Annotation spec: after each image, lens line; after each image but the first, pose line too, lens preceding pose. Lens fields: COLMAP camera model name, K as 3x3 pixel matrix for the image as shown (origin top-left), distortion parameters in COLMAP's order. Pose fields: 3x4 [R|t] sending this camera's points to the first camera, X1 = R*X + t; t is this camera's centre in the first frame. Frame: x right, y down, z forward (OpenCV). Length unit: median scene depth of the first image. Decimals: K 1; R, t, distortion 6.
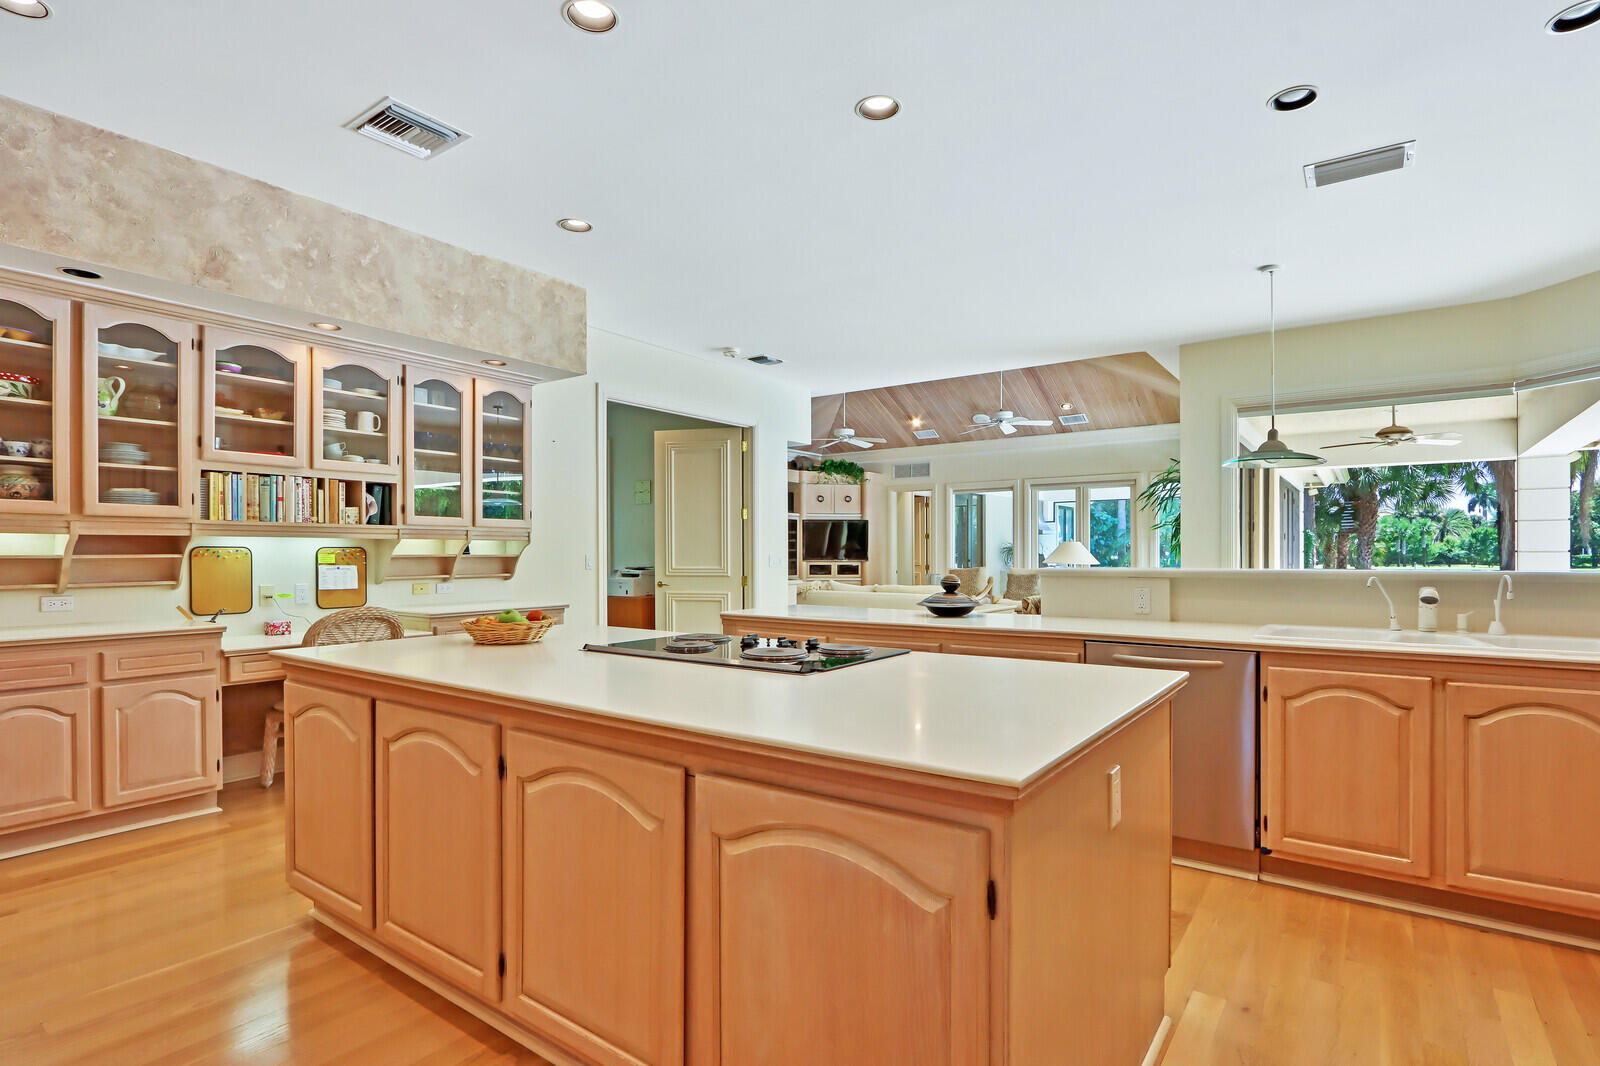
lens RADIAL K [[794.7, 0, 798.5], [0, 794.7, 574.5], [0, 0, 1]] dist [-0.015349, 0.000427]
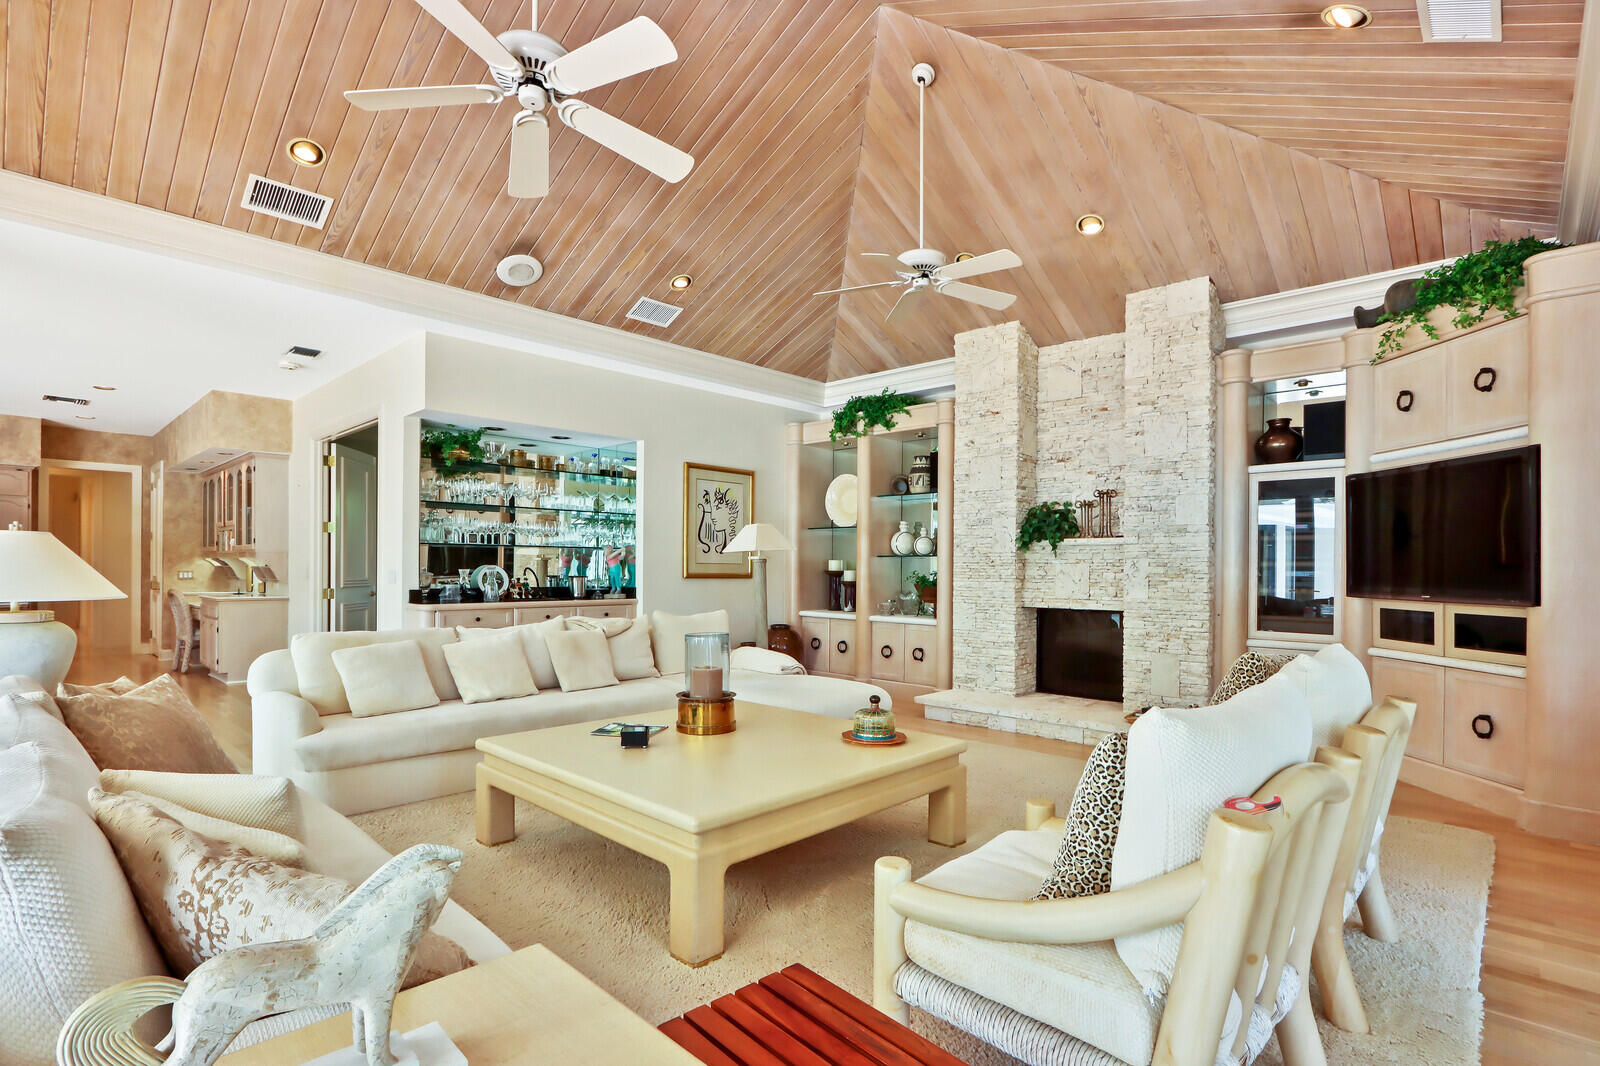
lens RADIAL K [[756.1, 0, 793.4], [0, 756.1, 561.4], [0, 0, 1]] dist [-0.021004, -0.000315]
pose [[-0.116133, -0.005143, -0.993220, 1.152806], [-0.030241, 0.999541, -0.001640, -0.078083], [0.992773, 0.029846, -0.116235, 2.618518]]
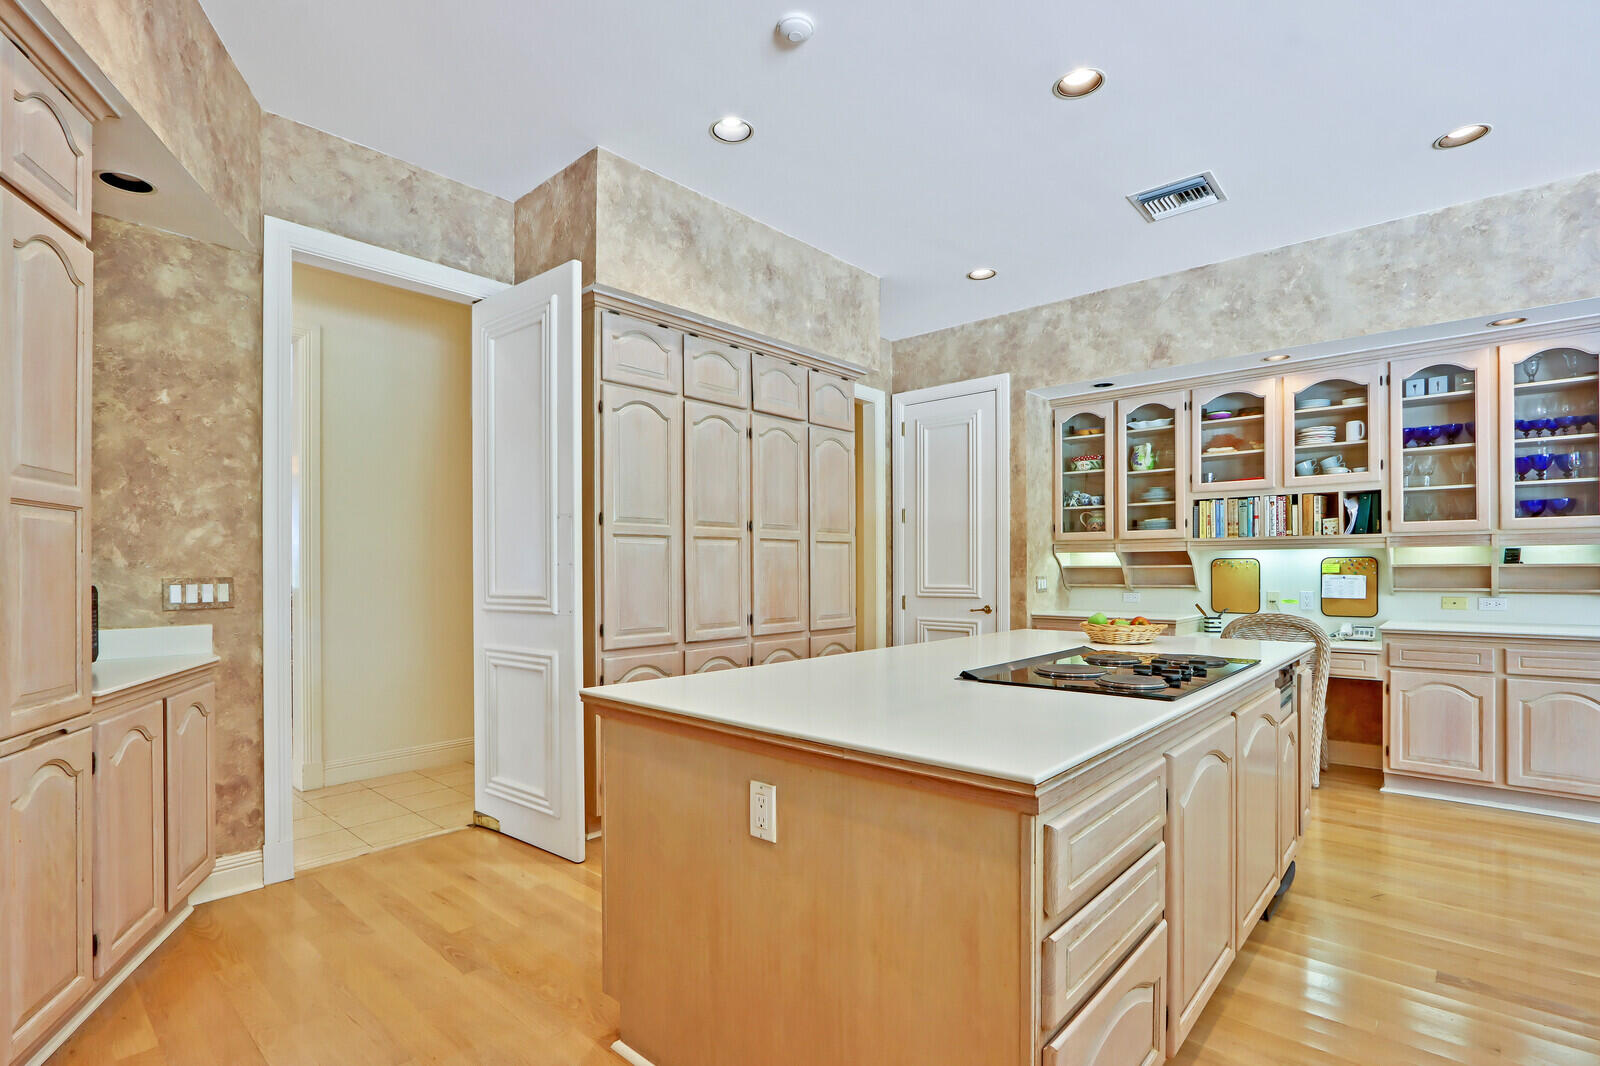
lens RADIAL K [[756.1, 0, 793.4], [0, 756.1, 561.4], [0, 0, 1]] dist [-0.021004, -0.000315]
pose [[-0.115000, -0.004565, -0.993355, 0.465463], [-0.019446, 0.999808, -0.002344, -0.013474], [0.993175, 0.019047, -0.115067, 0.412818]]
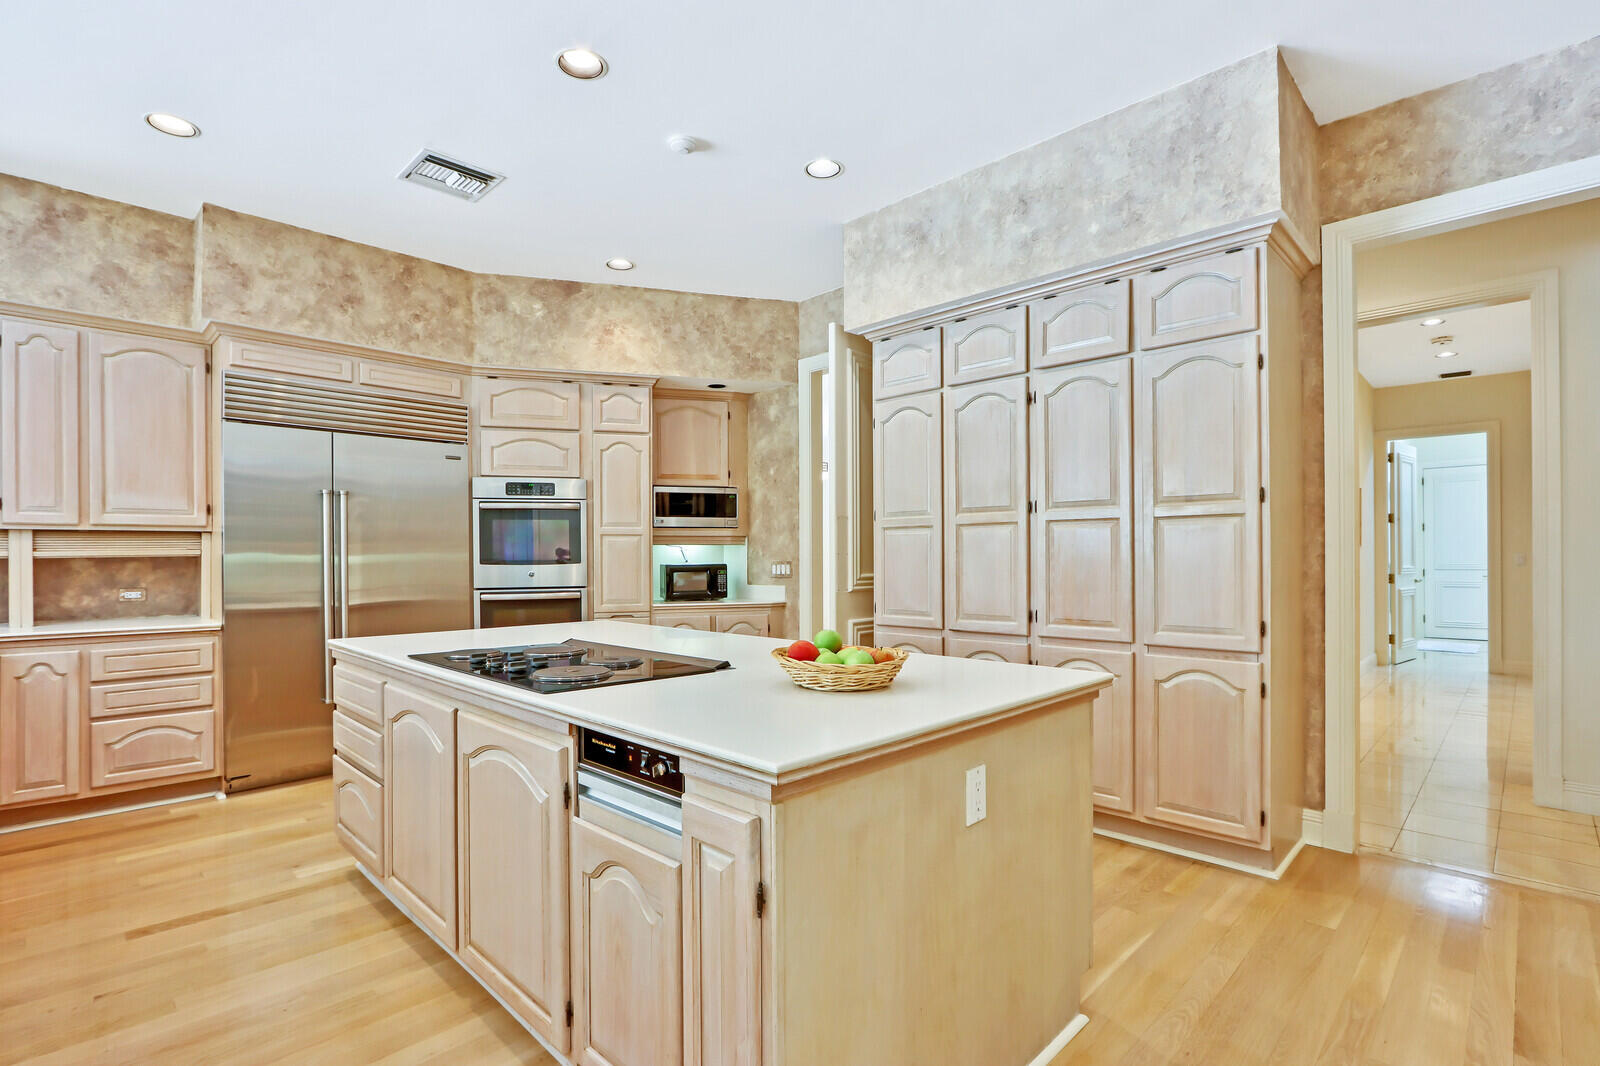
lens RADIAL K [[752.8, 0, 791.4], [0, 752.8, 556.3], [0, 0, 1]] dist [-0.020679, 0.001271]
pose [[-0.987541, 0.006894, 0.157211, -0.275014], [0.010403, 0.999714, 0.021511, -0.025128], [-0.157018, 0.022878, -0.987331, 1.030198]]
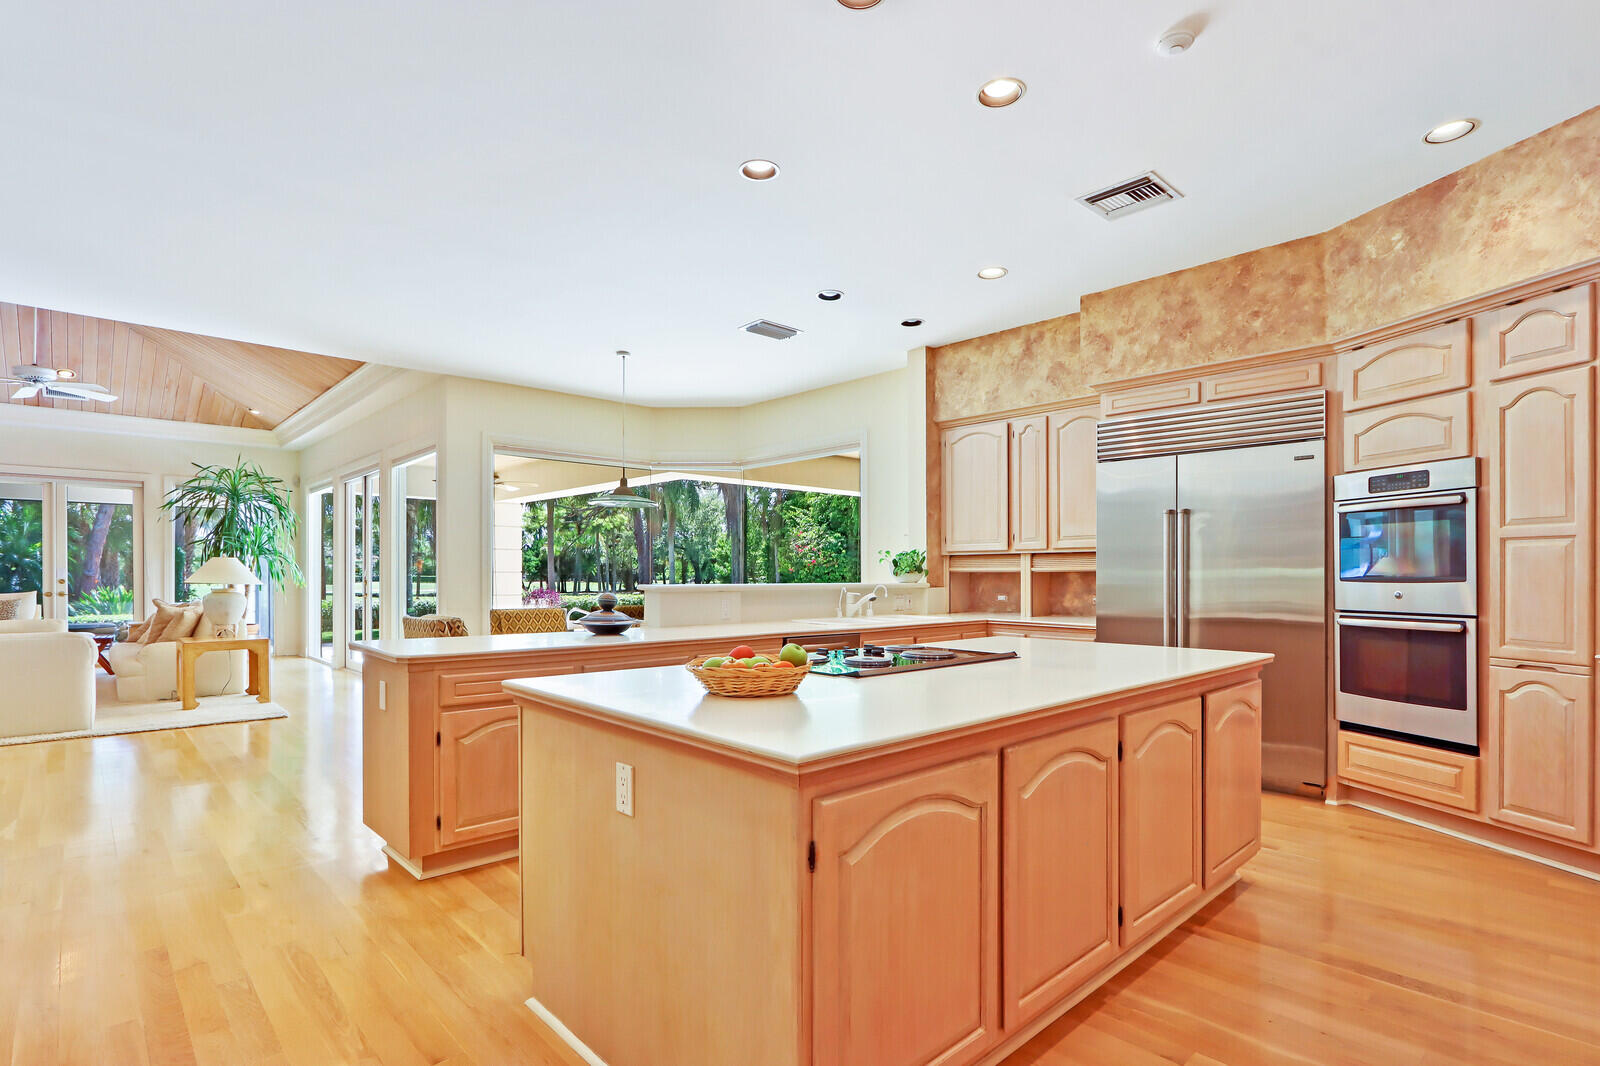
lens RADIAL K [[794.7, 0, 798.5], [0, 794.7, 574.5], [0, 0, 1]] dist [-0.015349, 0.000427]
pose [[0.191468, 0.000946, 0.981498, -0.682968], [0.021879, 0.999747, -0.005231, -0.012478], [-0.981255, 0.022476, 0.191398, 0.513246]]
